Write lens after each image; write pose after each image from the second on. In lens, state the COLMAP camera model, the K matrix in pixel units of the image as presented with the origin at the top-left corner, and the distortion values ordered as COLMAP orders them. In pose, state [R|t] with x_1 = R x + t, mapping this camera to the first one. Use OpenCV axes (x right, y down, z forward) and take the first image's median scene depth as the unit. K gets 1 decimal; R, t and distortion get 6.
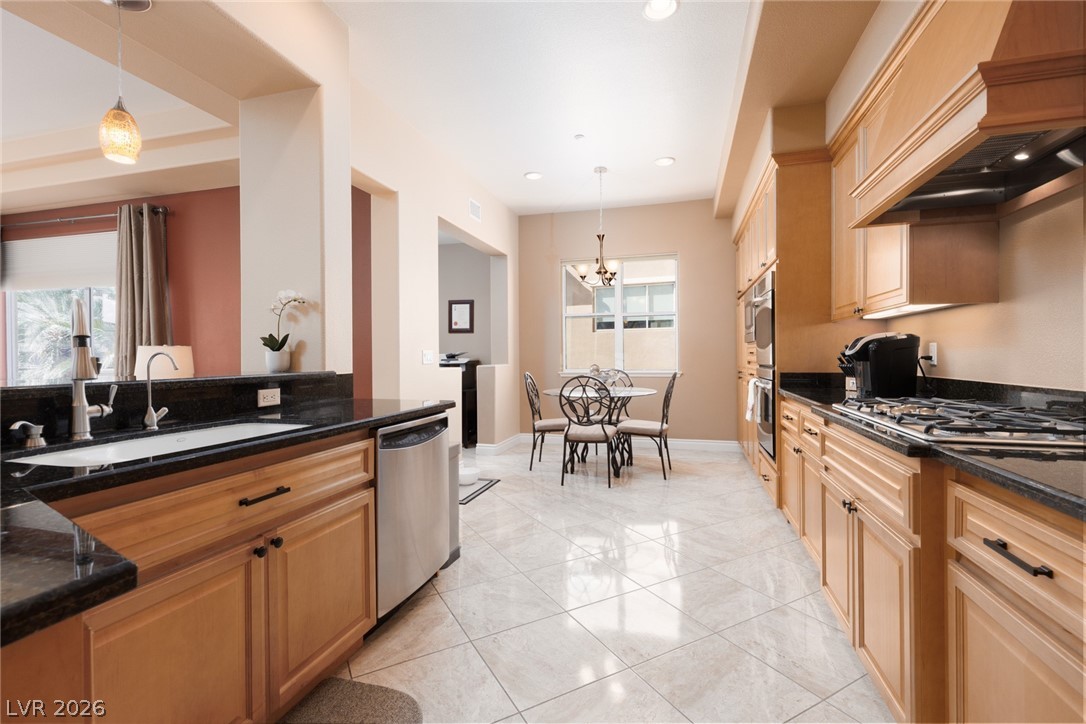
lens RADIAL K [[486.7, 0, 543.0], [0, 486.7, 362.0], [0, 0, 1]] dist [0.000925, 0.000093]
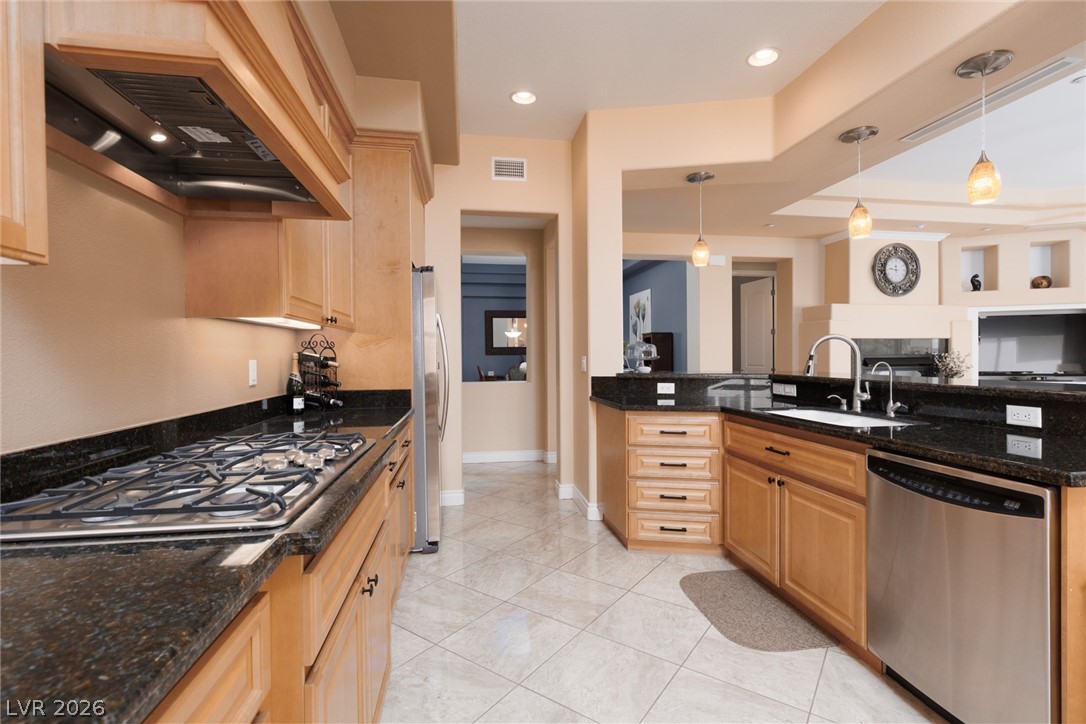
lens RADIAL K [[504.3, 0, 549.0], [0, 504.3, 357.7], [0, 0, 1]] dist [-0.003239, -0.000302]
pose [[-0.902629, 0.015351, -0.430147, 0.762148], [0.006944, 0.999753, 0.021108, -0.073580], [0.430364, 0.016065, -0.902512, 1.944322]]
